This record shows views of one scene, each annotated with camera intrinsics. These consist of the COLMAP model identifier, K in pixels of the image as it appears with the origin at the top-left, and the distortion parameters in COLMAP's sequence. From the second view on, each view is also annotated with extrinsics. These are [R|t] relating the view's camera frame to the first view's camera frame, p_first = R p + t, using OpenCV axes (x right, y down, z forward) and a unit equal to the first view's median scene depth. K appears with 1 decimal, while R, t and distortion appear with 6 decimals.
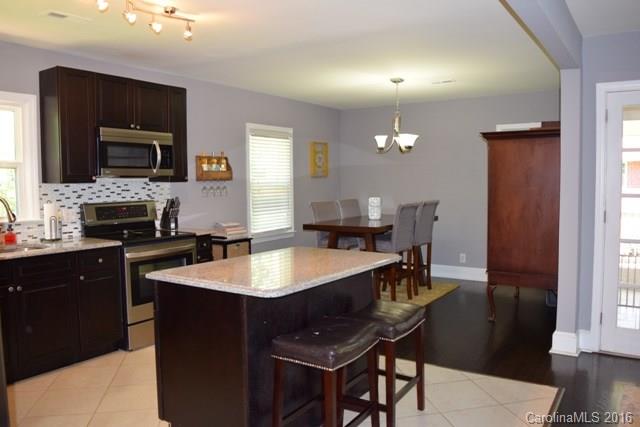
lens RADIAL K [[504.6, 0, 319.1], [0, 504.6, 214.5], [0, 0, 1]] dist [-0.092331, 0.010255]
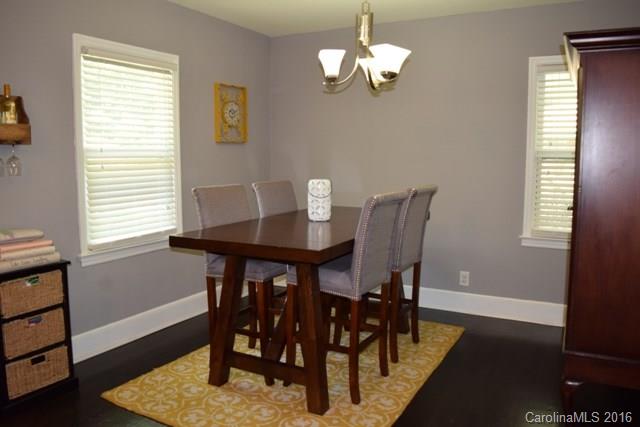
lens RADIAL K [[504.6, 0, 322.7], [0, 504.6, 209.8], [0, 0, 1]] dist [-0.092331, 0.010255]
pose [[0.995173, 0.002498, 0.098105, 0.061426], [-0.006601, 0.999116, 0.041520, -0.024009], [-0.097914, -0.041967, 0.994310, 0.468127]]
